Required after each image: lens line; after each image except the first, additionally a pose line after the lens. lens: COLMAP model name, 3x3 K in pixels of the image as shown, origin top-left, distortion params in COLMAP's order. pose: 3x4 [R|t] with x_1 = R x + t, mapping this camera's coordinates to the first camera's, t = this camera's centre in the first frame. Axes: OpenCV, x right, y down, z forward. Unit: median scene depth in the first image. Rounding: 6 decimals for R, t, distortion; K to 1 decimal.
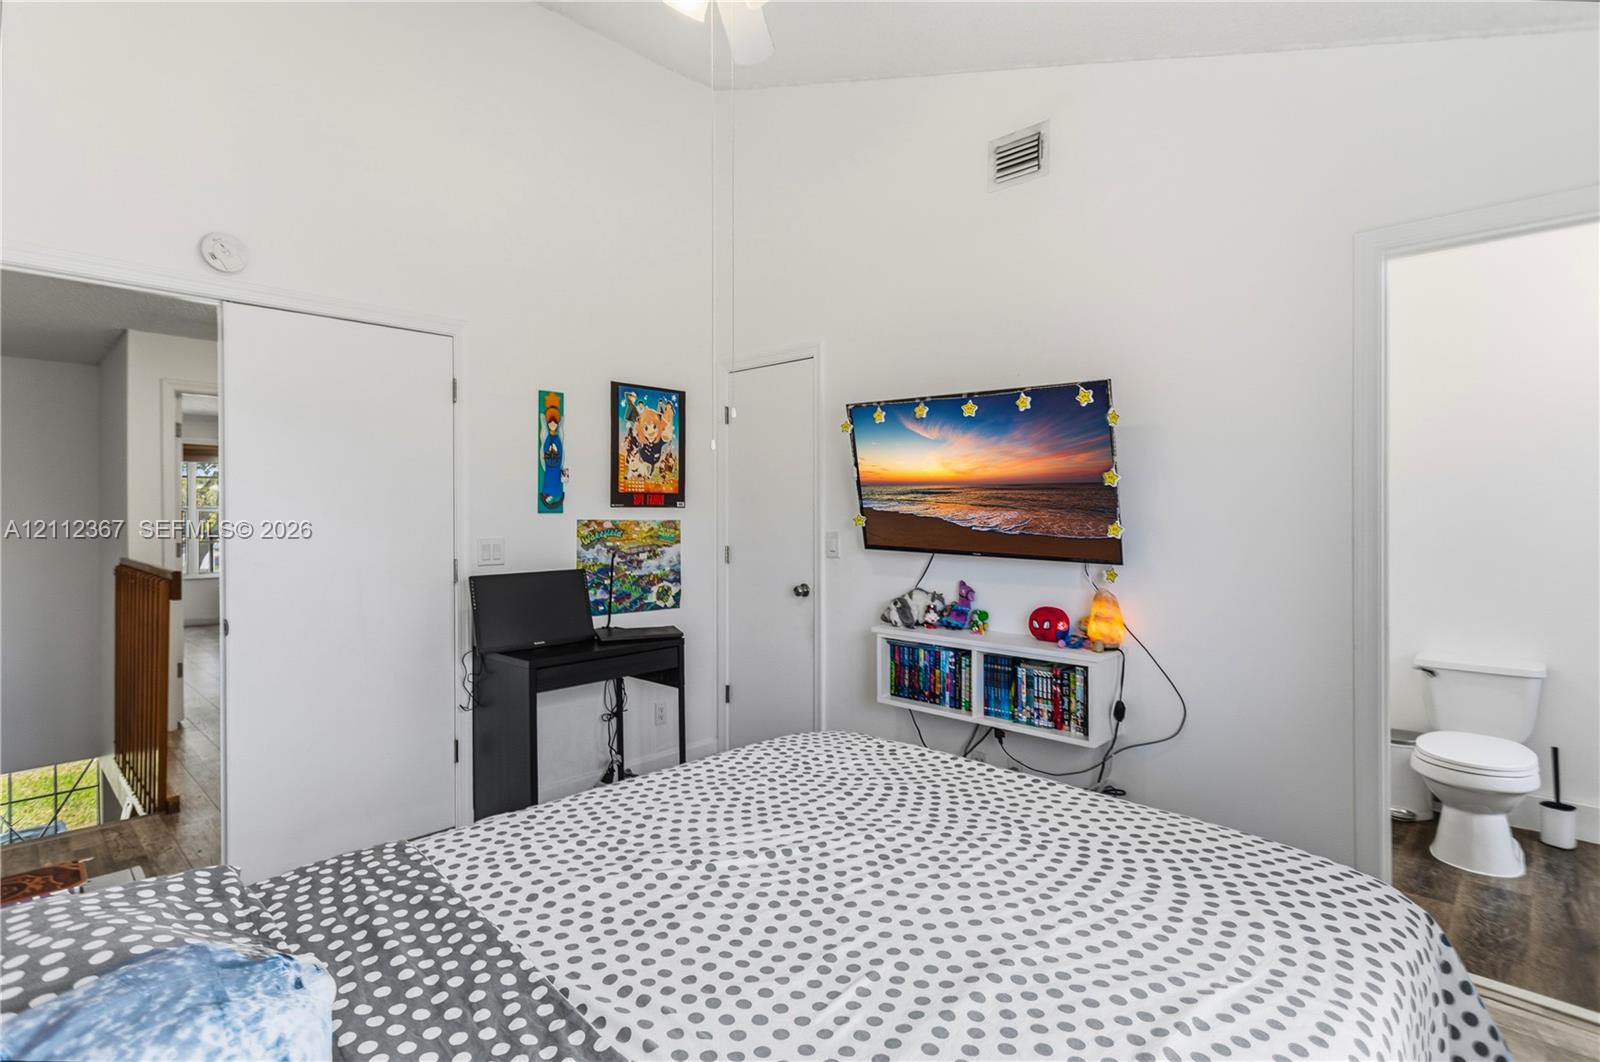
lens RADIAL K [[781.0, 0, 785.9], [0, 781.0, 520.5], [0, 0, 1]] dist [0.005507, 0.000158]
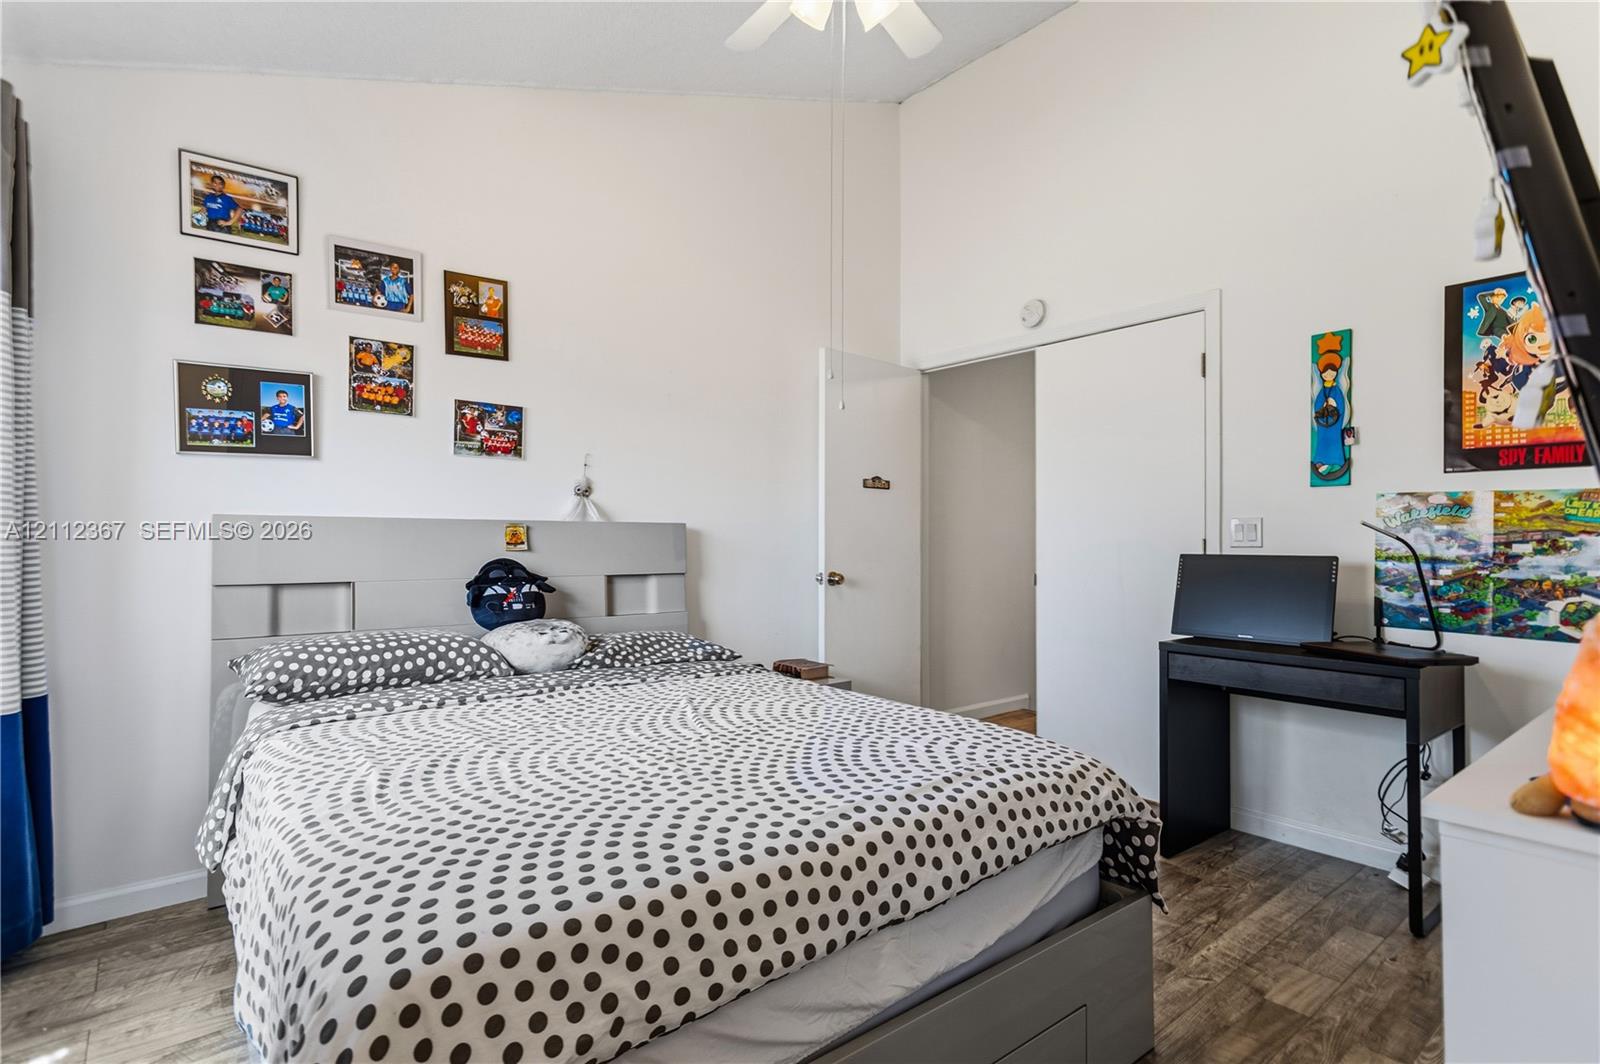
lens RADIAL K [[781.0, 0, 803.2], [0, 781.0, 523.5], [0, 0, 1]] dist [0.005507, 0.000158]
pose [[-0.107699, -0.014275, -0.994081, 0.655444], [-0.016457, 0.999786, -0.012574, 0.057678], [0.994047, 0.015005, -0.107911, 0.672952]]
